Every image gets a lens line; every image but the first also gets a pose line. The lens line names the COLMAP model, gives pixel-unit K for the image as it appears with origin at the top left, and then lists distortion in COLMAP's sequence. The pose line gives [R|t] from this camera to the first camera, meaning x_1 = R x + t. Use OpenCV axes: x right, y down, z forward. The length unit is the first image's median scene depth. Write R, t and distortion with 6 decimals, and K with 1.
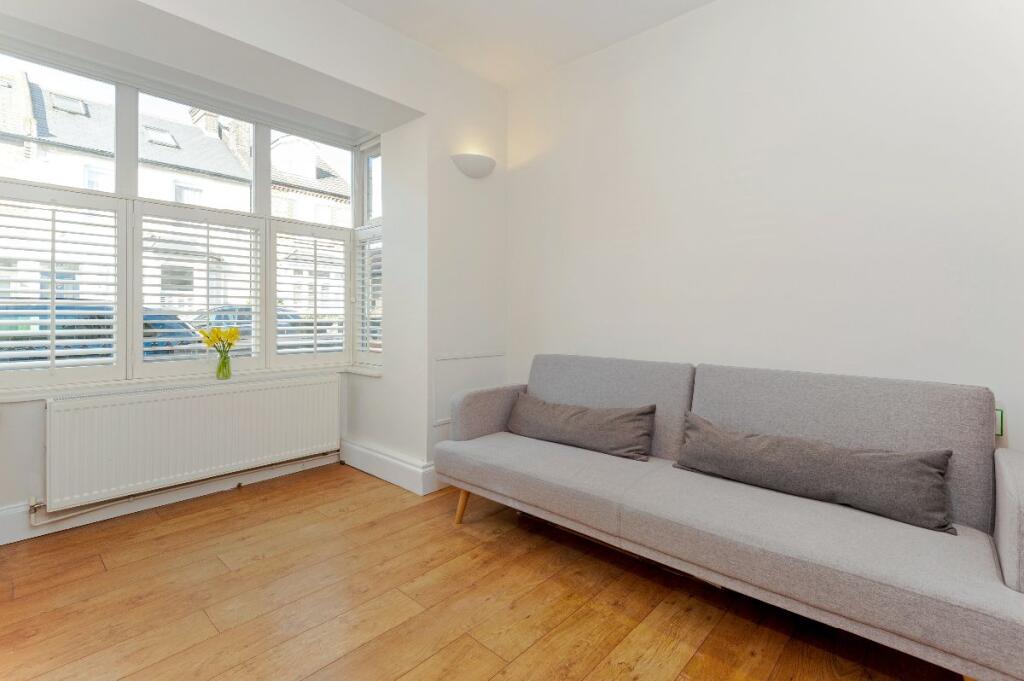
lens RADIAL K [[480.5, 0, 516.8], [0, 480.5, 314.9], [0, 0, 1]] dist [0.001008, -0.000267]
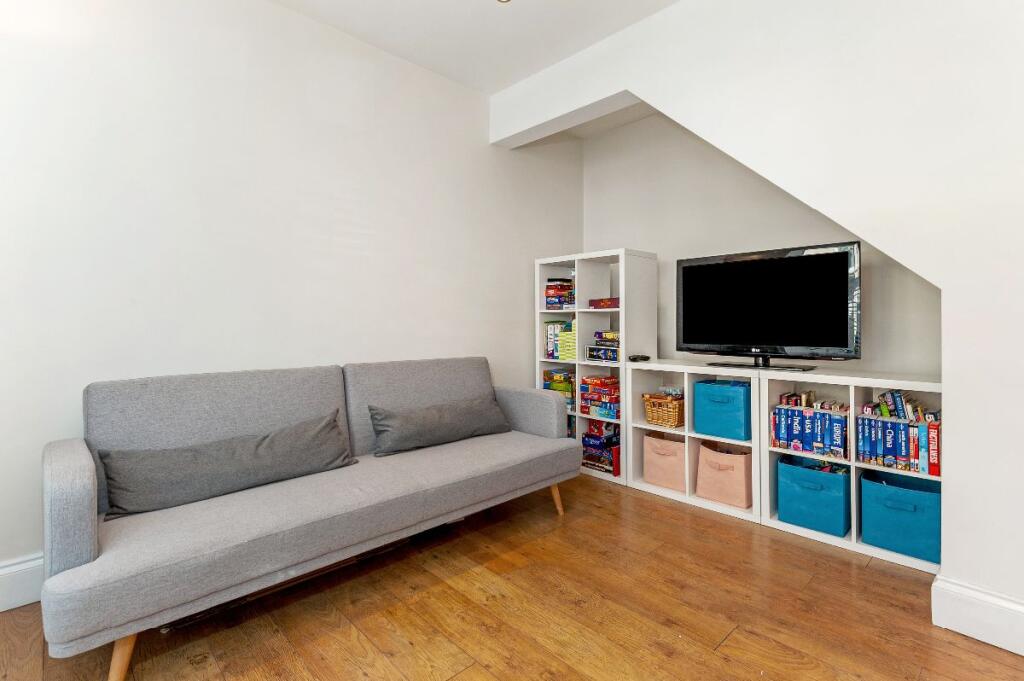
lens RADIAL K [[480.5, 0, 516.8], [0, 480.5, 314.9], [0, 0, 1]] dist [0.001008, -0.000267]
pose [[0.070438, 0.000081, 0.997516, -0.814770], [-0.000621, 1.000000, -0.000038, -0.008650], [-0.997516, -0.000617, 0.070438, 0.669606]]
